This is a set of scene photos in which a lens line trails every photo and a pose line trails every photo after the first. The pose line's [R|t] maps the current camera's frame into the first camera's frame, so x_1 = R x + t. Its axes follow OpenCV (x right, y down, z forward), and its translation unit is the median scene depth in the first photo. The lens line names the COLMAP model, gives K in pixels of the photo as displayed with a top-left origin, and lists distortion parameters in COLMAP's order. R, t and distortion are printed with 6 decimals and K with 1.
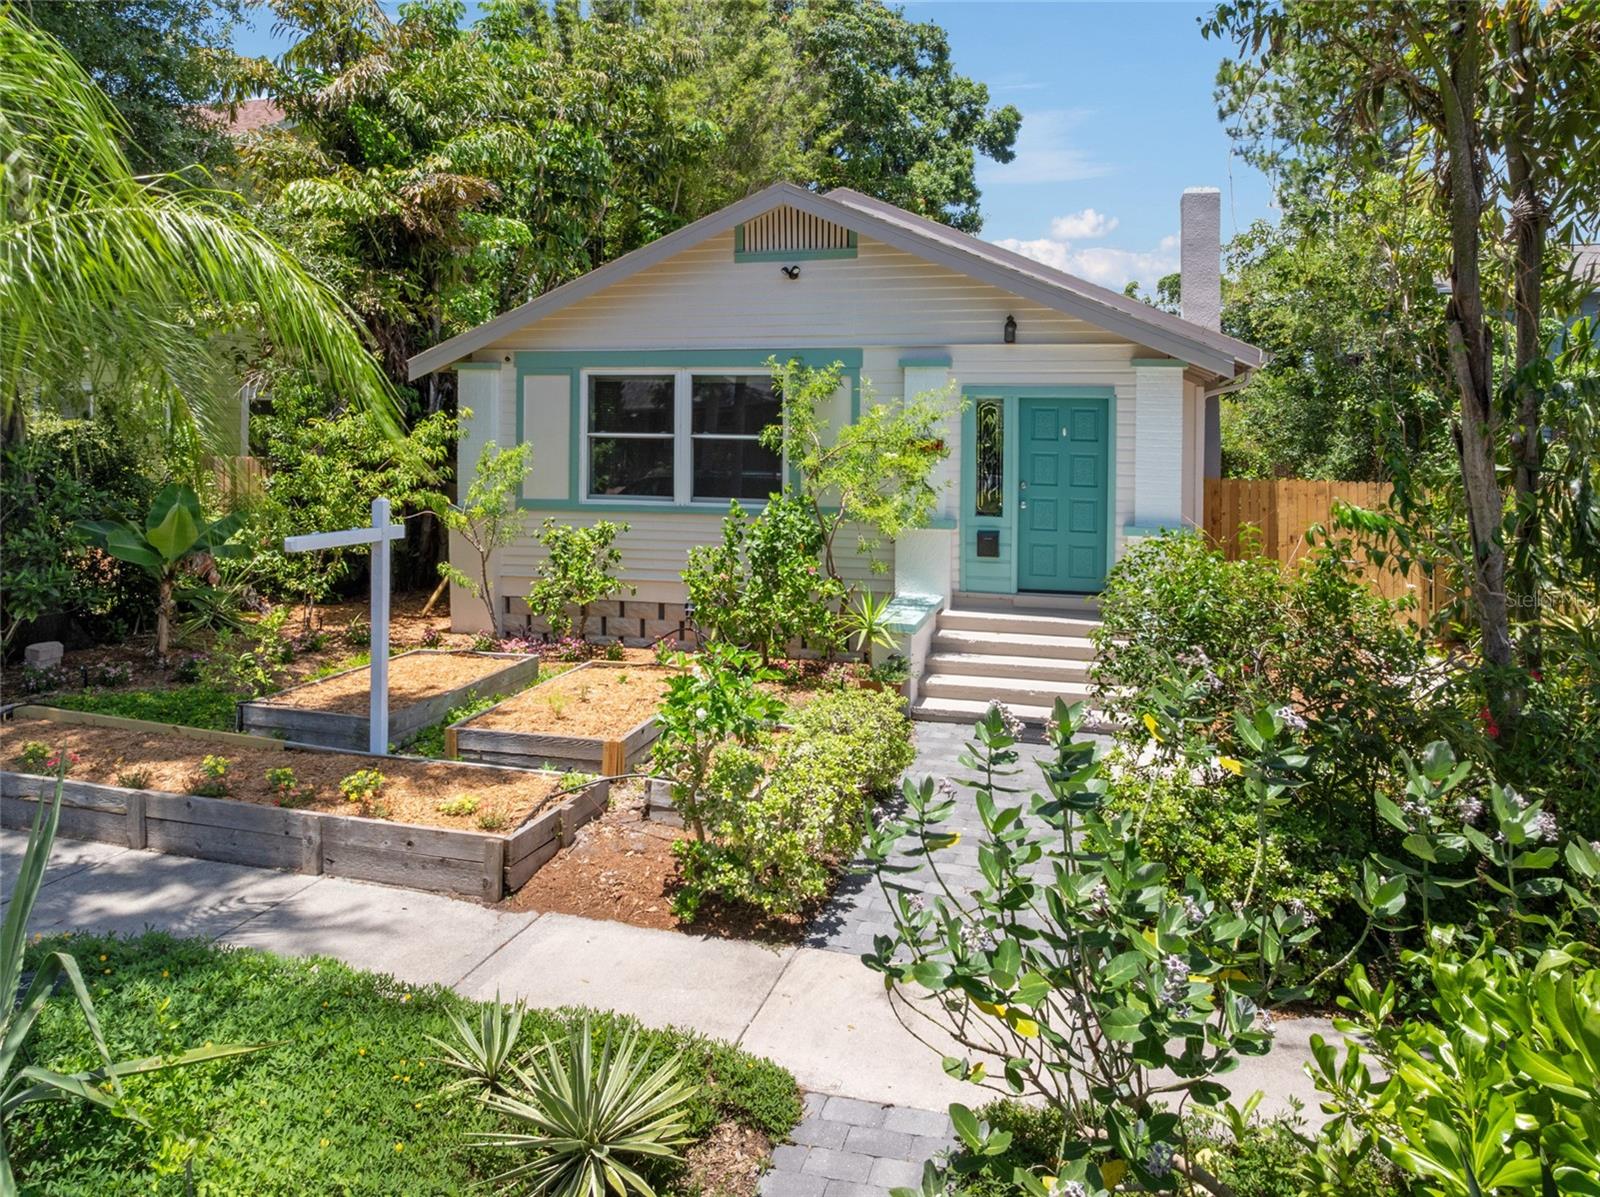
lens RADIAL K [[1122.6, 0, 802.7], [0, 1122.6, 615.8], [0, 0, 1]] dist [-0.040609, 0.004464]
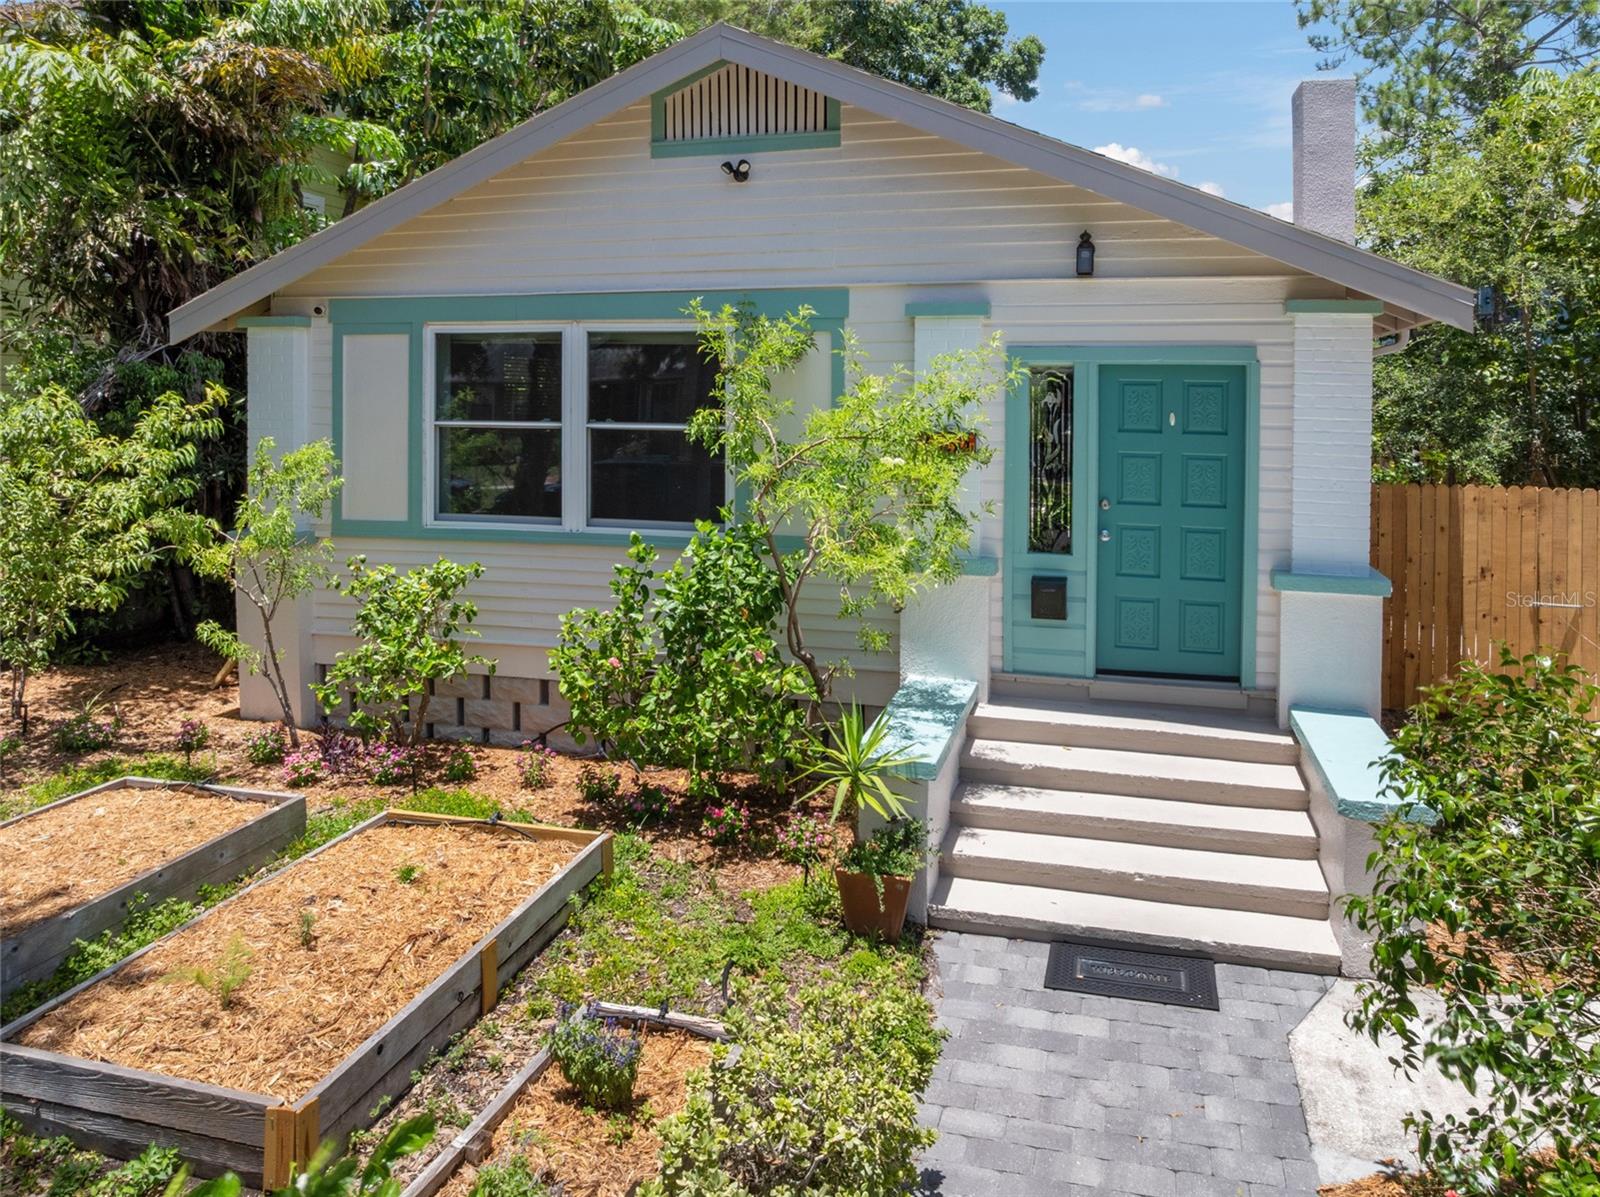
lens RADIAL K [[1122.6, 0, 797.7], [0, 1122.6, 581.9], [0, 0, 1]] dist [-0.040609, 0.004464]
pose [[0.999935, -0.001318, -0.011320, 0.031802], [0.001257, 0.999985, -0.005390, -0.069007], [0.011327, 0.005376, 0.999921, 0.368003]]
